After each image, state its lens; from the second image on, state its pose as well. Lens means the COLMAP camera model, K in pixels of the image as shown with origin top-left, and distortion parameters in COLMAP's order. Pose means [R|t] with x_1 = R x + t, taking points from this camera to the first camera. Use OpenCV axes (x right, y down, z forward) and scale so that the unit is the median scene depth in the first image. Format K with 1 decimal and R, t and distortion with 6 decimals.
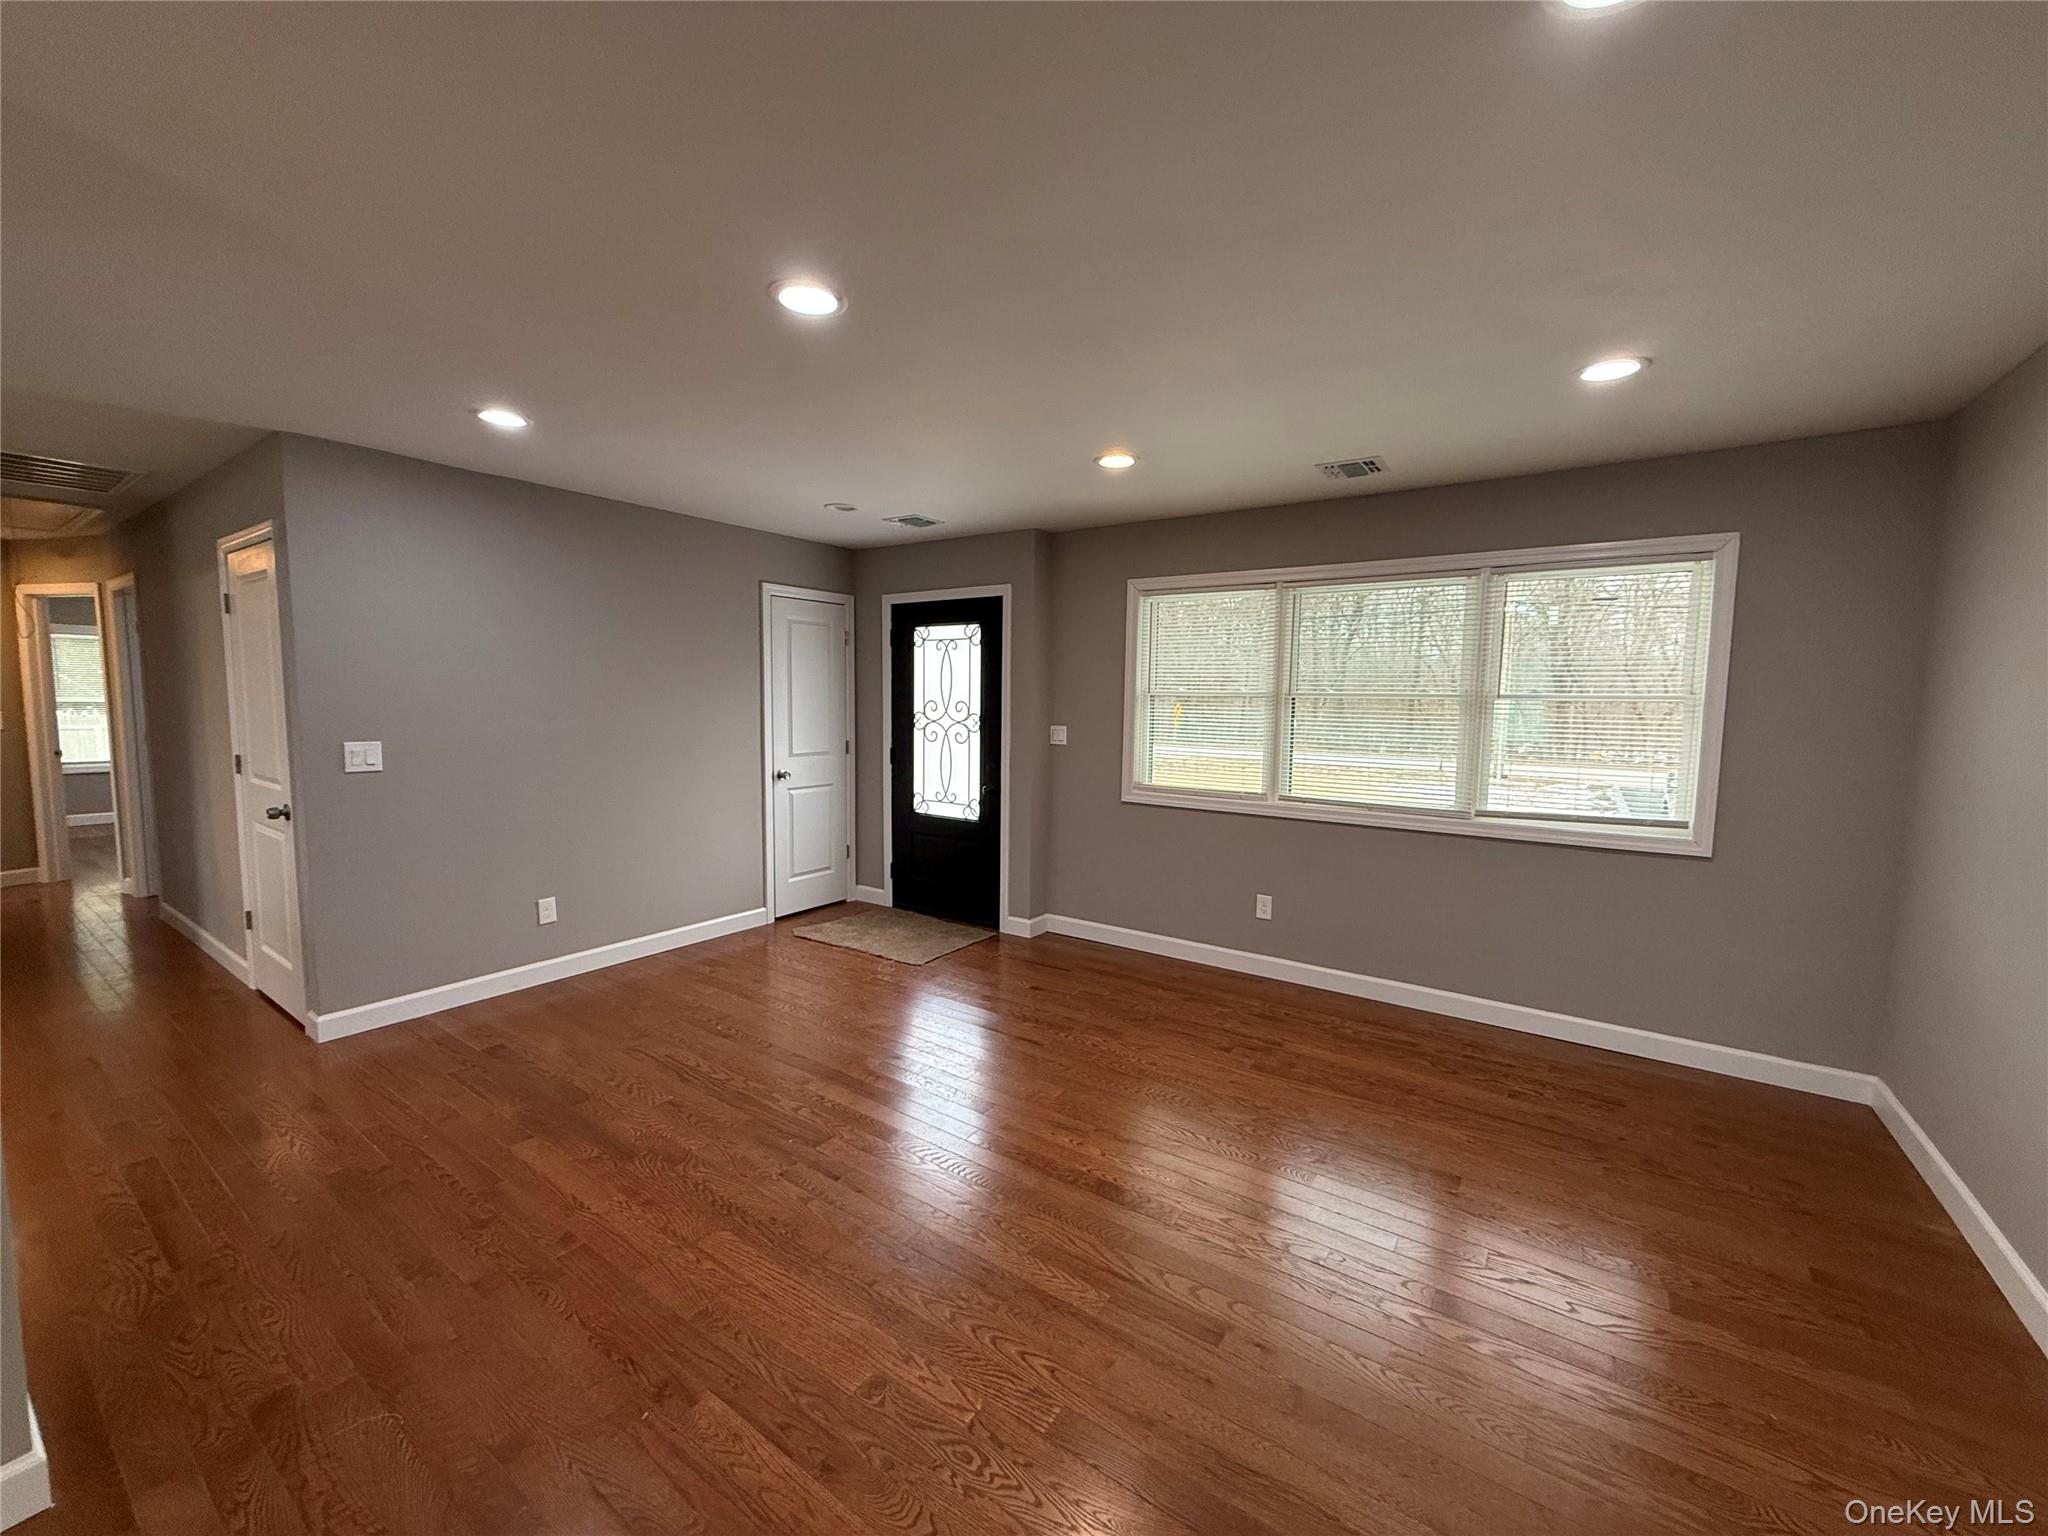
lens RADIAL K [[812.3, 0, 1021.3], [0, 812.3, 767.8], [0, 0, 1]] dist [-0.000453, -0.000650]
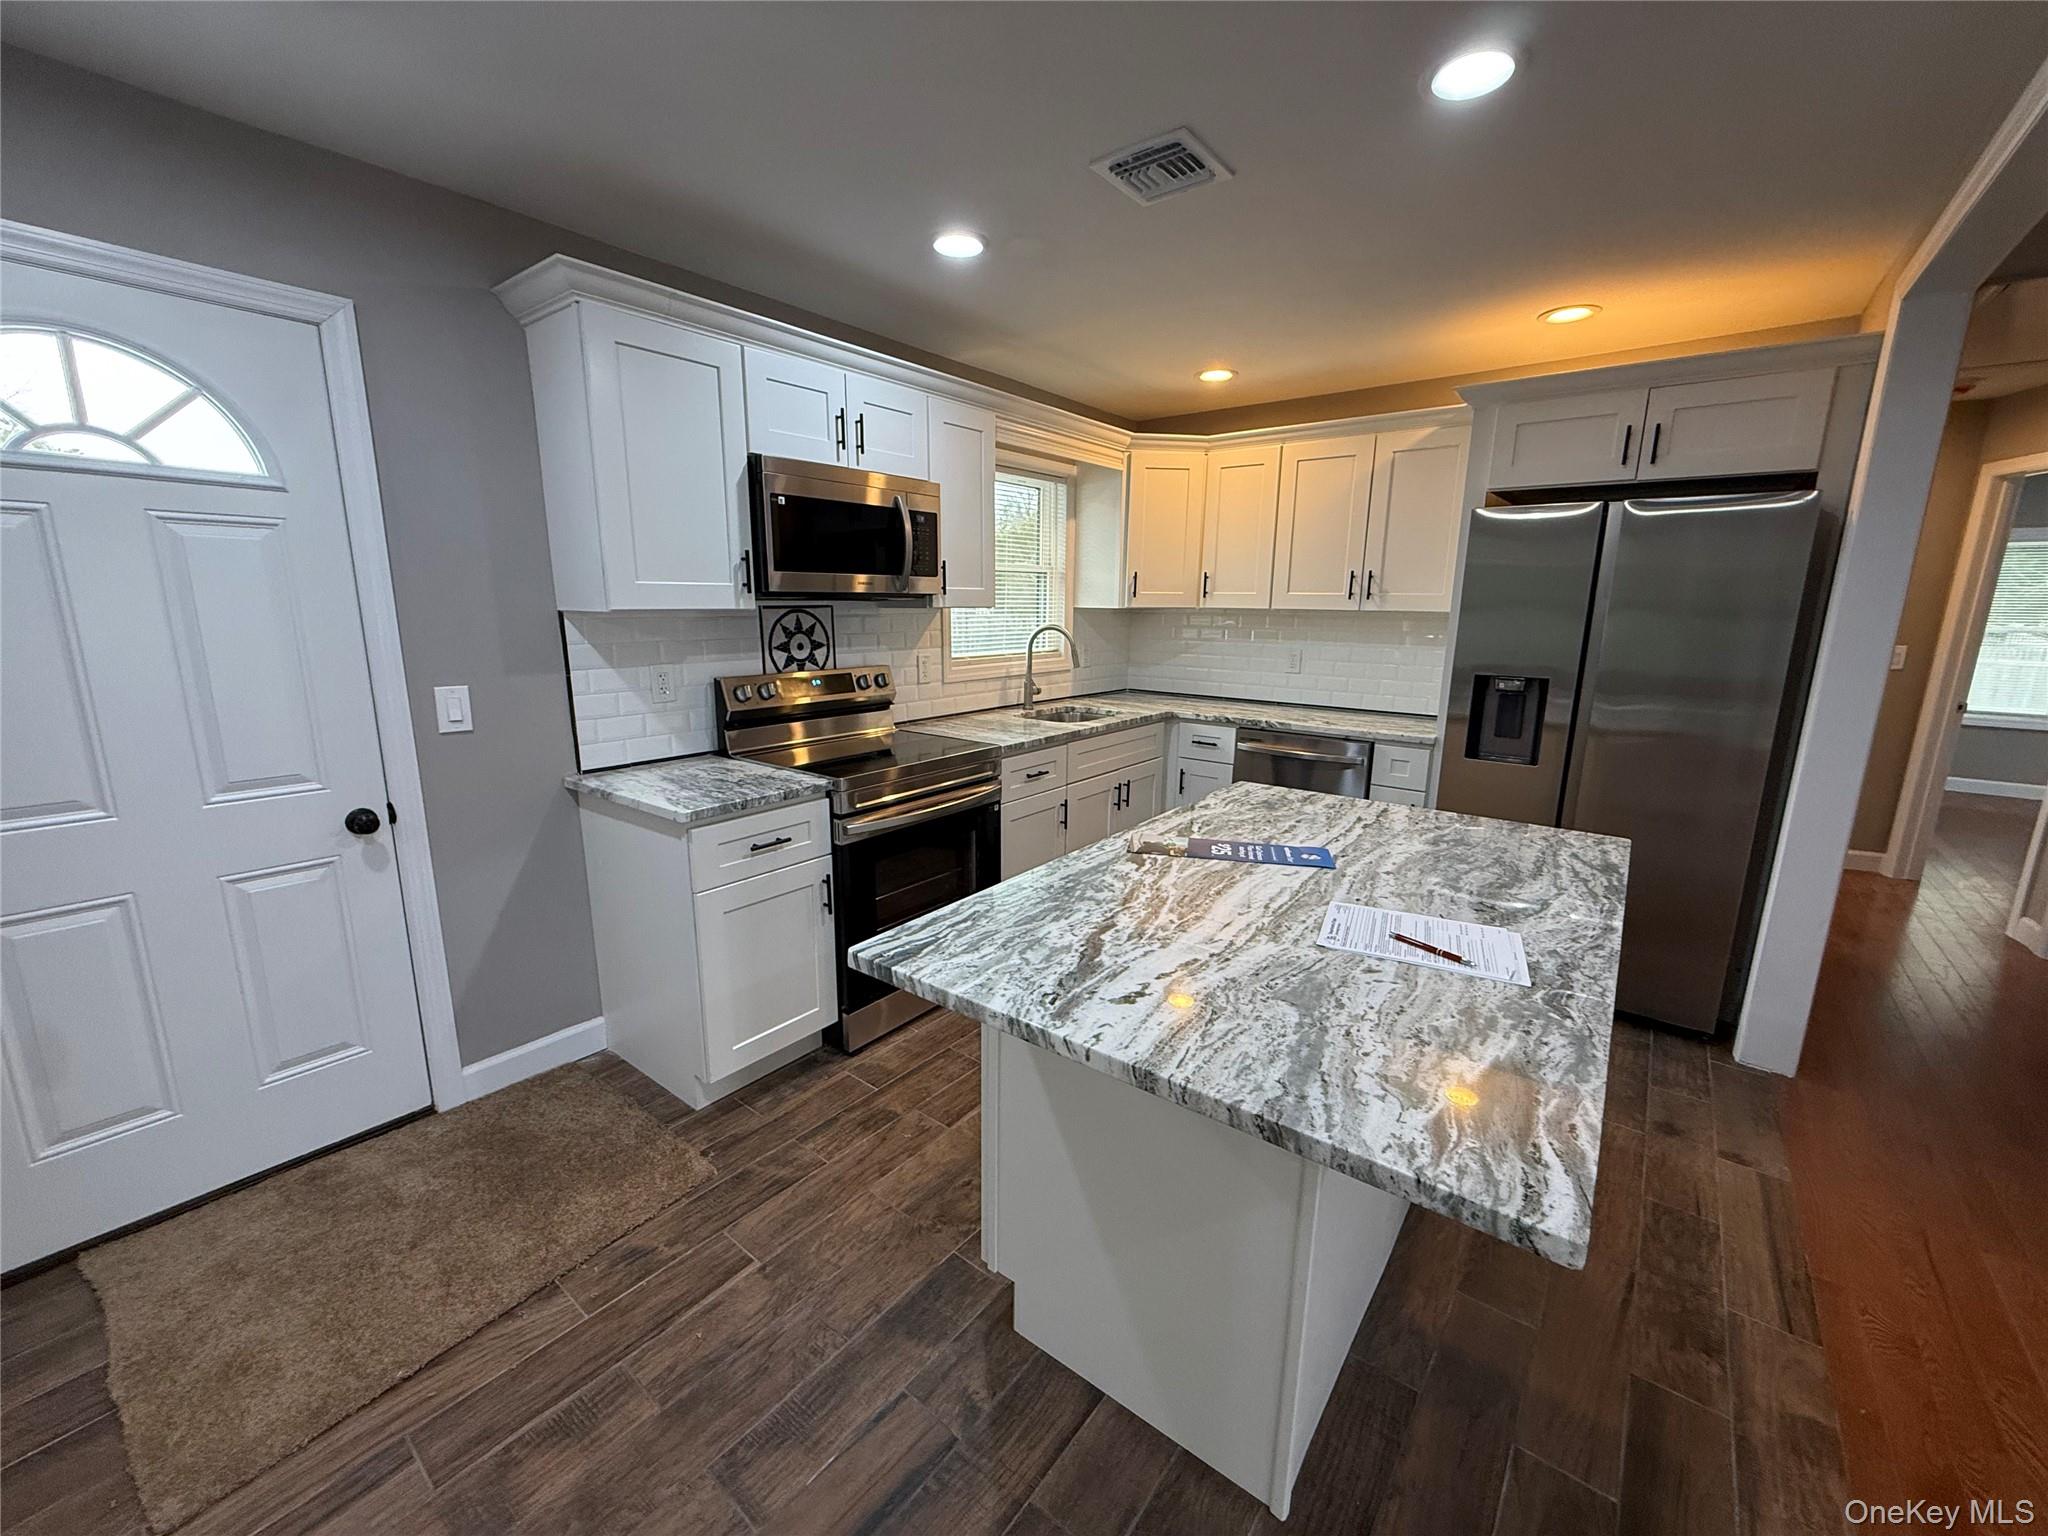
lens RADIAL K [[812.3, 0, 1021.3], [0, 812.3, 767.8], [0, 0, 1]] dist [-0.000453, -0.000650]
pose [[-0.057769, 0.190813, -0.979925, -0.821224], [-0.099965, 0.975525, 0.195850, -0.042693], [0.993312, 0.109272, -0.037281, 0.410615]]
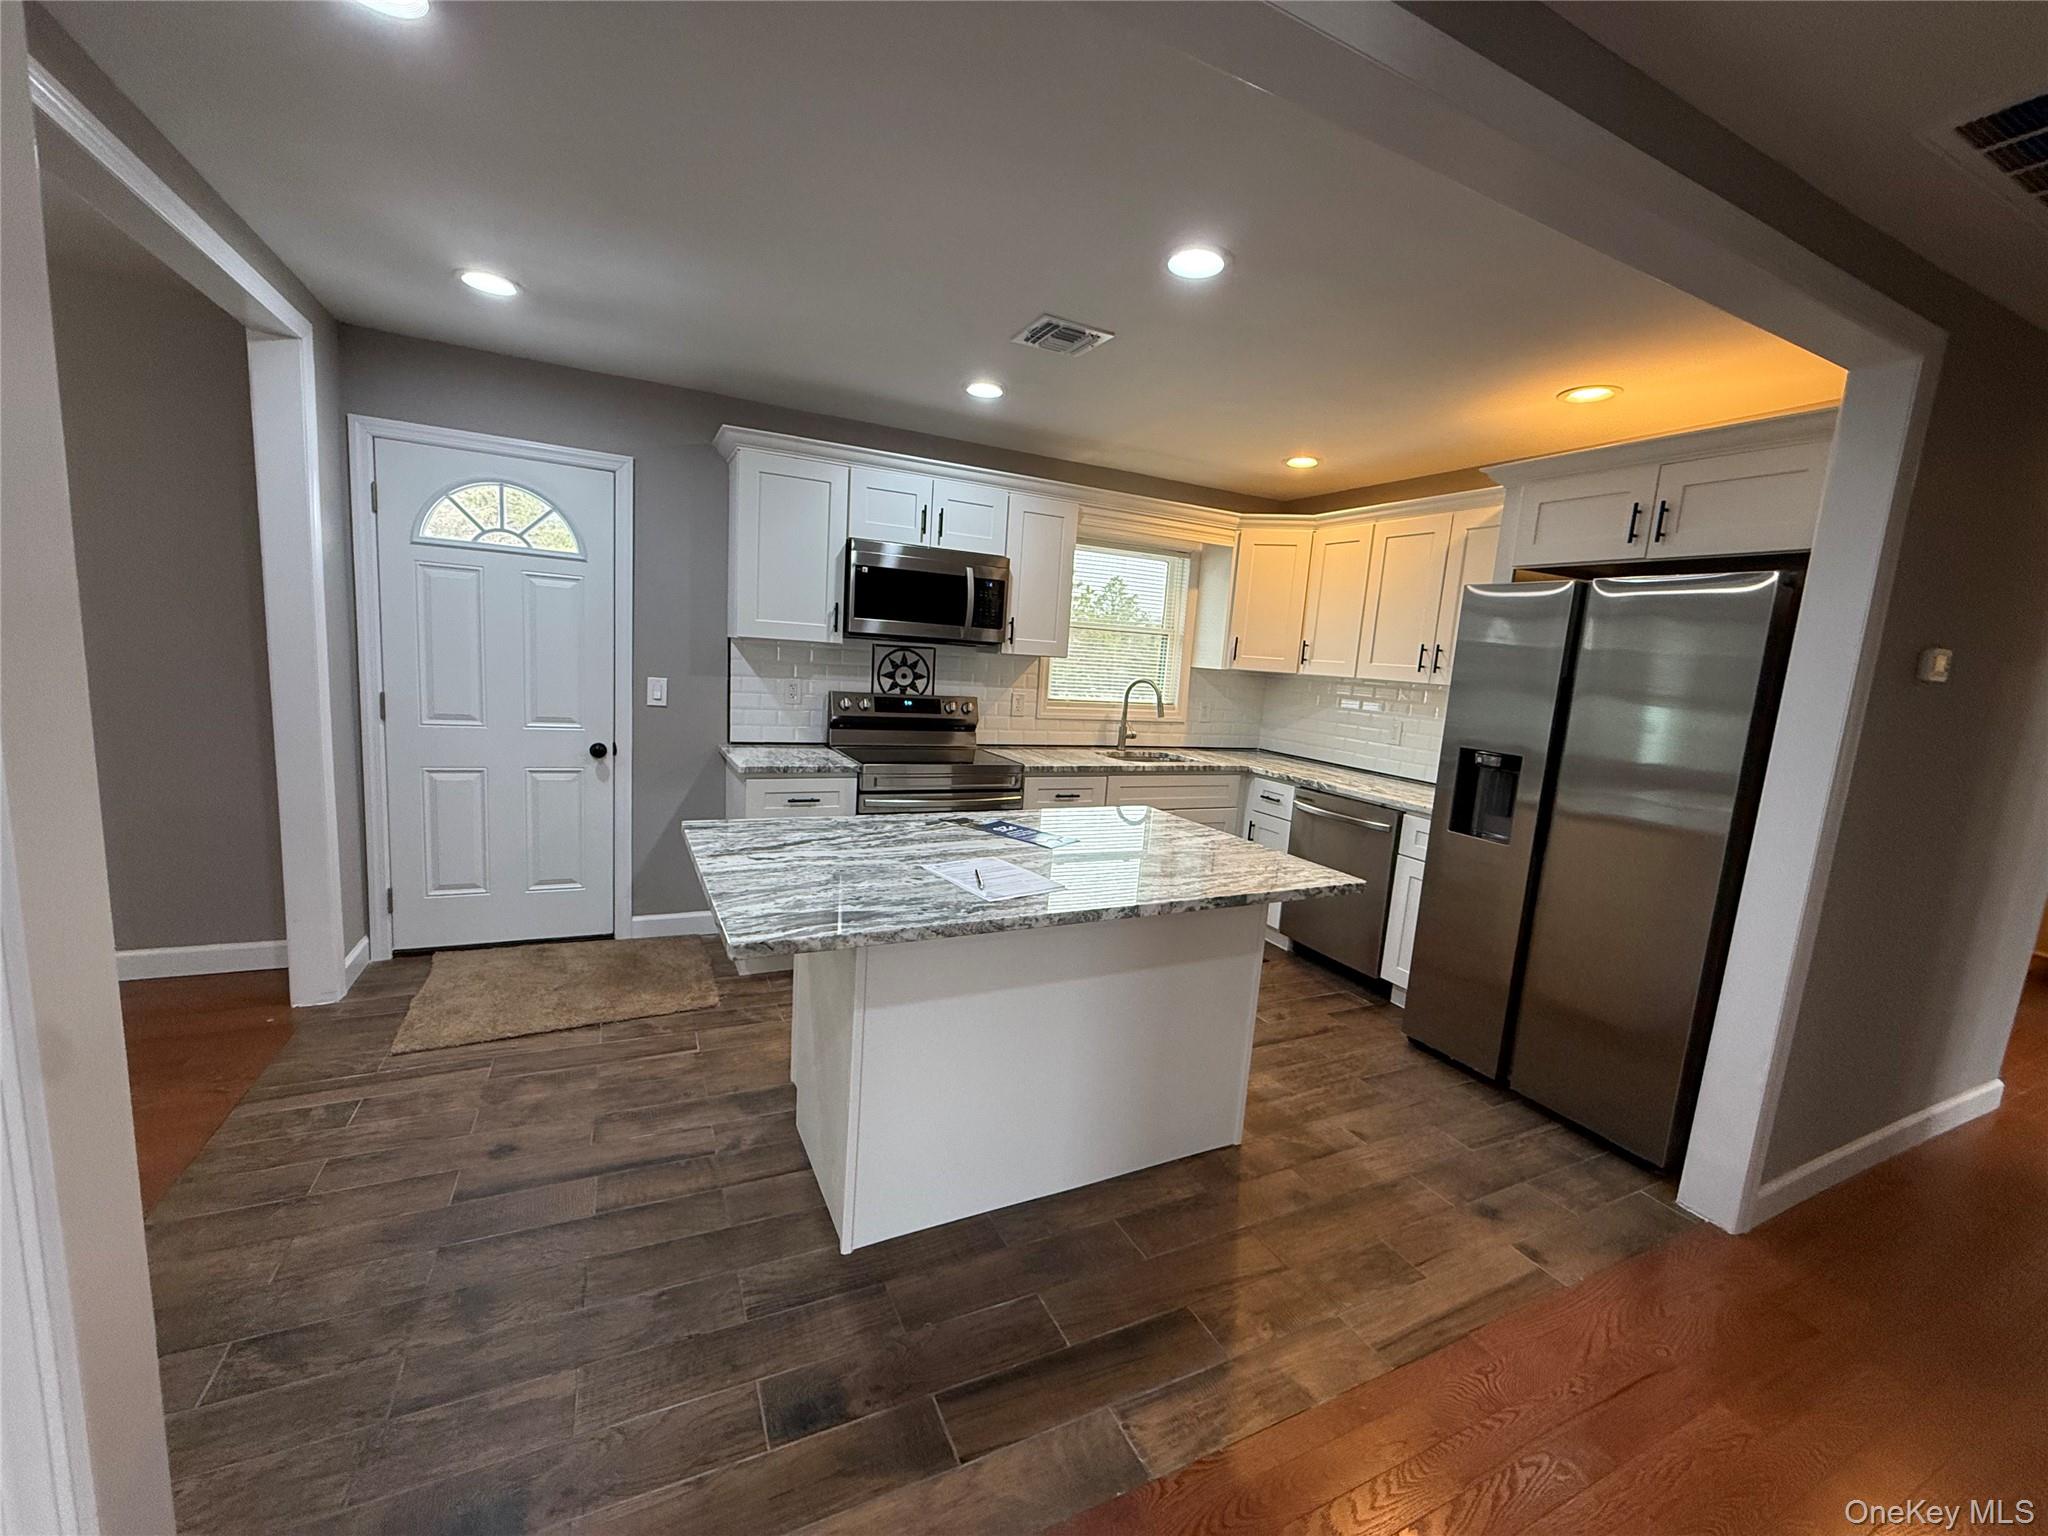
lens RADIAL K [[816.9, 0, 1024.0], [0, 816.9, 768.0], [0, 0, 1]] dist [-0.001878, -0.000014]
pose [[-0.482202, 0.079476, -0.872448, -0.722167], [-0.152473, 0.973064, 0.172913, -0.080073], [0.862690, 0.216404, -0.457095, 0.893619]]
